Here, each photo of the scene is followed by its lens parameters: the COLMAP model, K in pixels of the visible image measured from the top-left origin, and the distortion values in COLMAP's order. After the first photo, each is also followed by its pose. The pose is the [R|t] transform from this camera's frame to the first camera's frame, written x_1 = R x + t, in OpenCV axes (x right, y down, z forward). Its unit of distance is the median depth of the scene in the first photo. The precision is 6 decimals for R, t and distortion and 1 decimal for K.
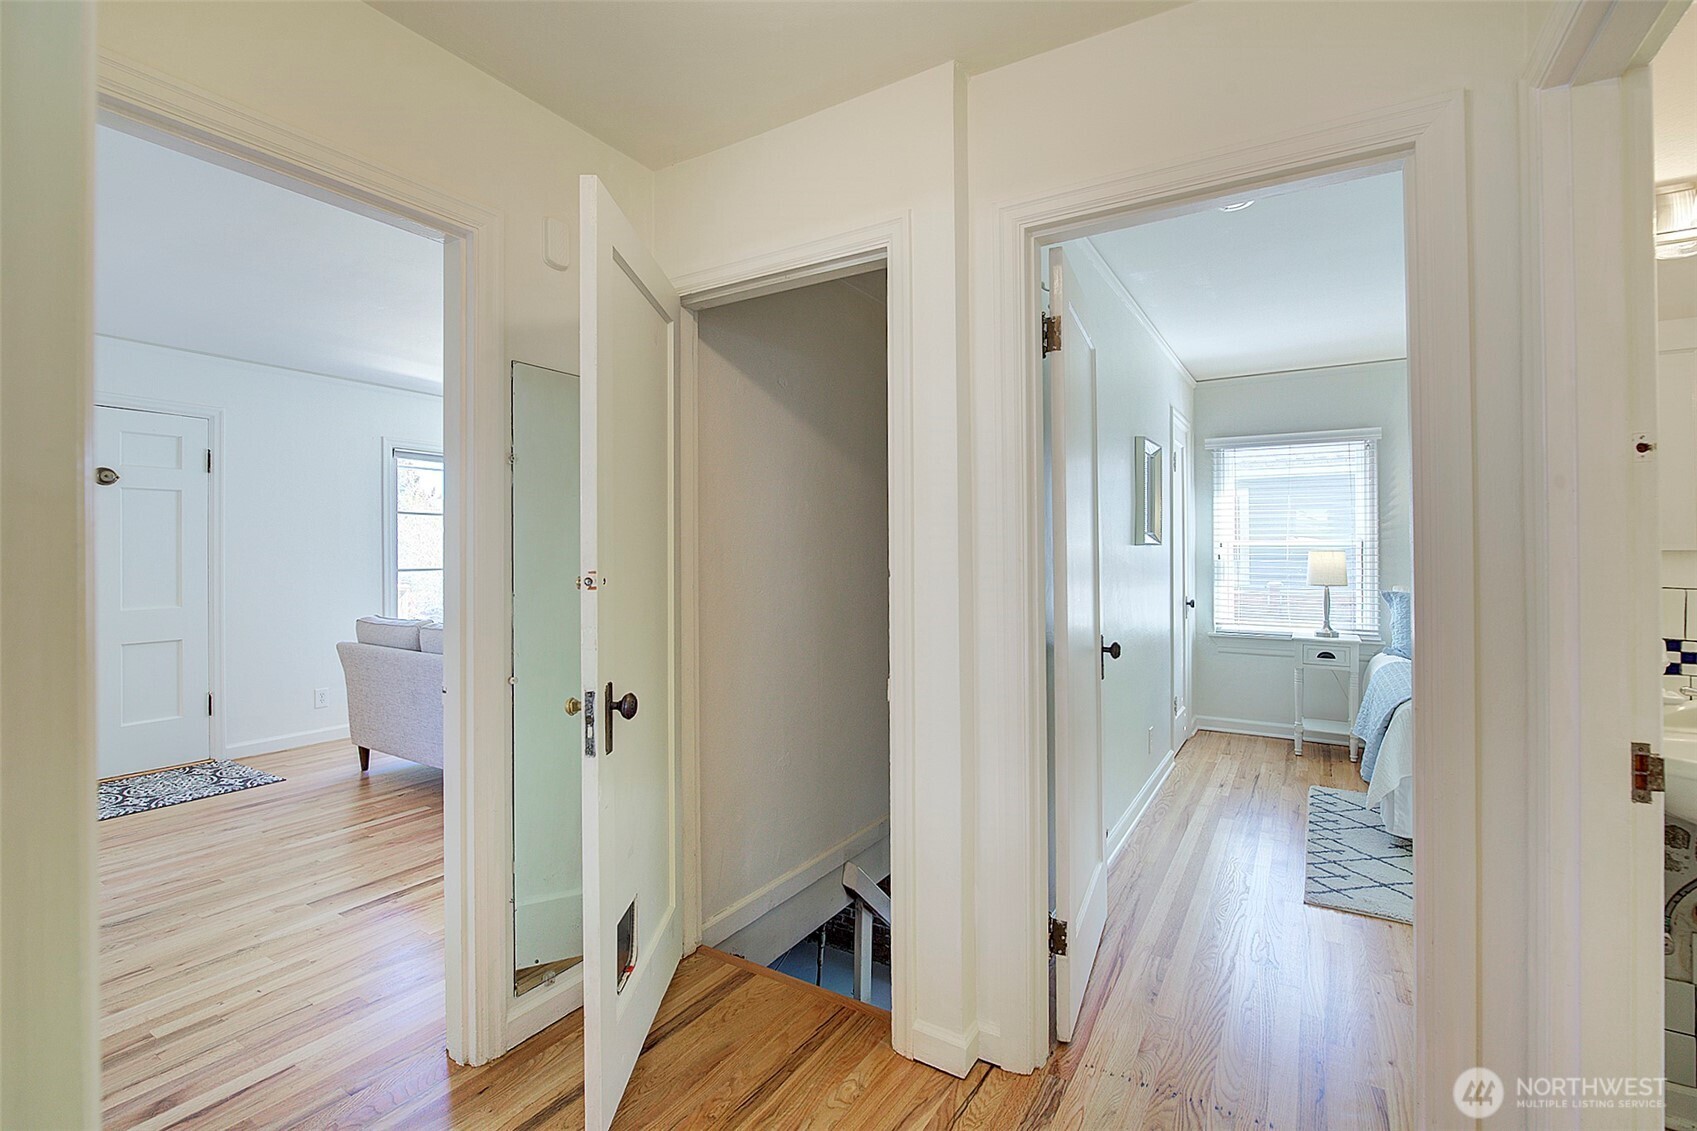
lens RADIAL K [[743.2, 0, 843.0], [0, 743.2, 555.0], [0, 0, 1]] dist [-0.015727, -0.000540]
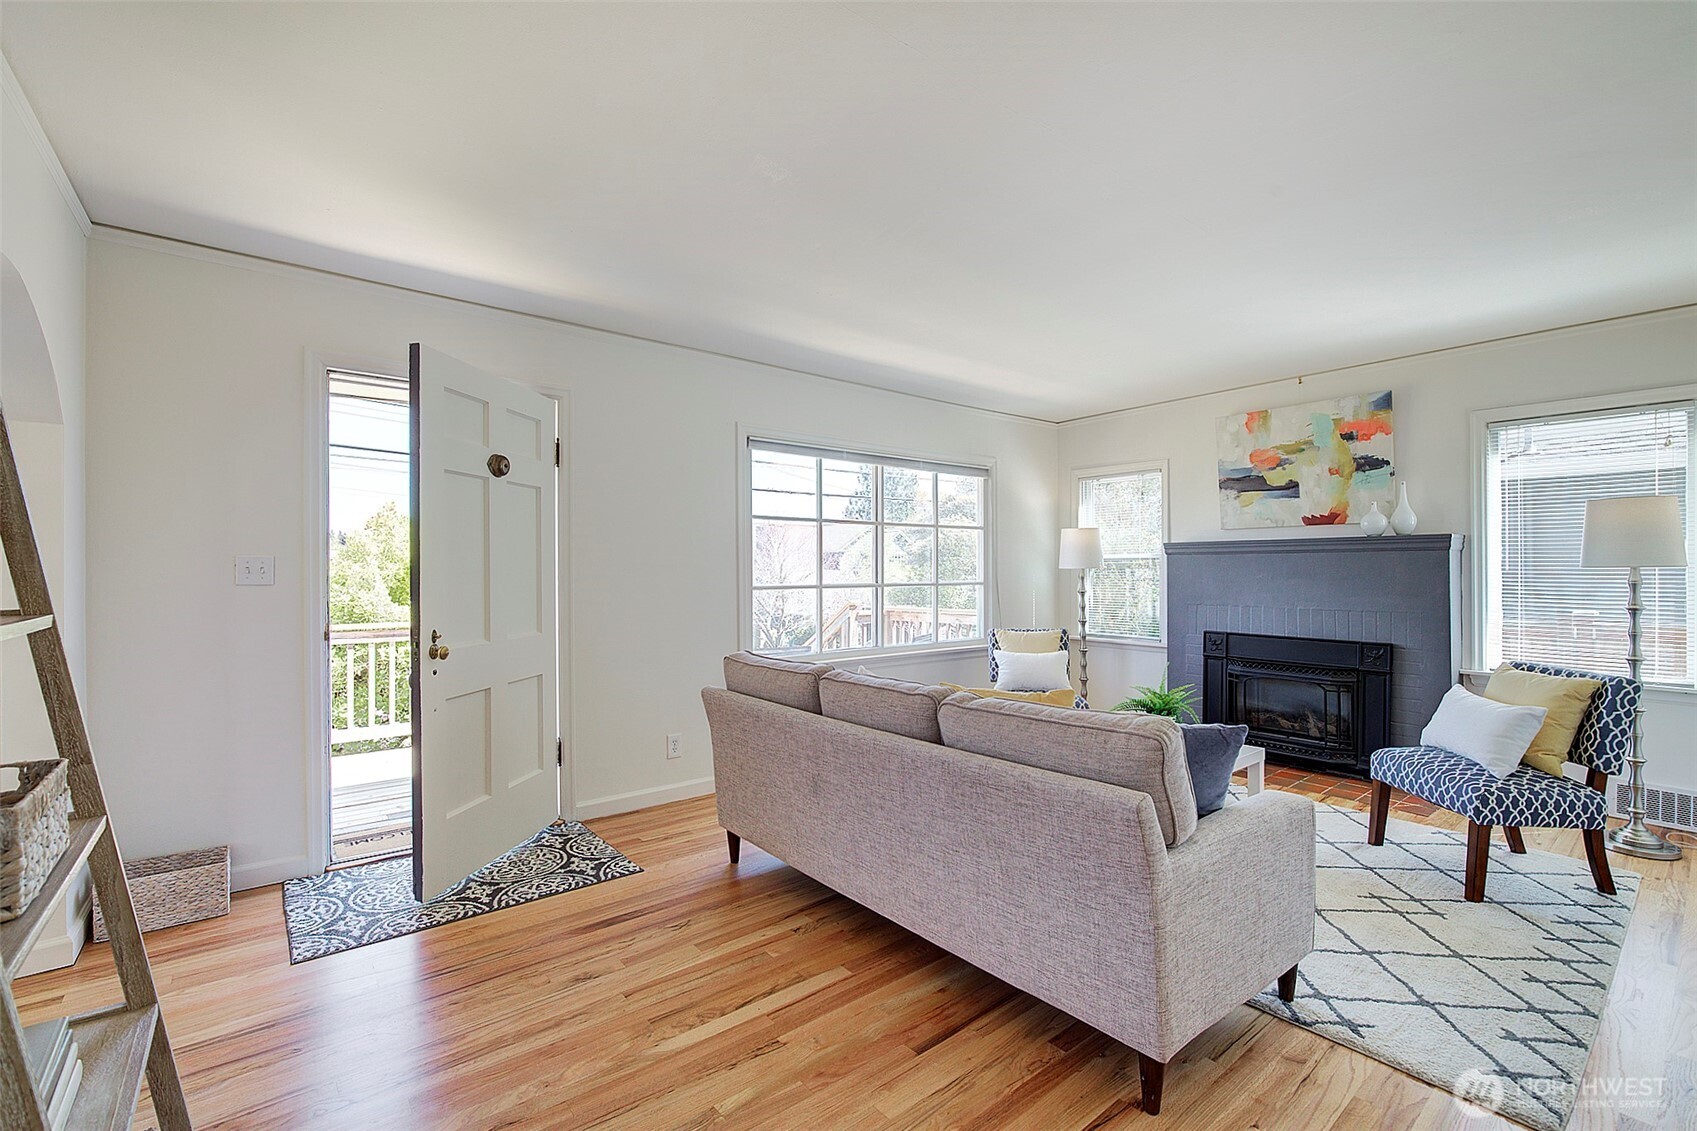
lens RADIAL K [[743.2, 0, 856.6], [0, 743.2, 572.4], [0, 0, 1]] dist [-0.015727, -0.000540]
pose [[0.944264, -0.004370, -0.329160, -0.319963], [0.005529, 0.999981, 0.002586, 0.002246], [0.329142, -0.004262, 0.944271, 0.380510]]
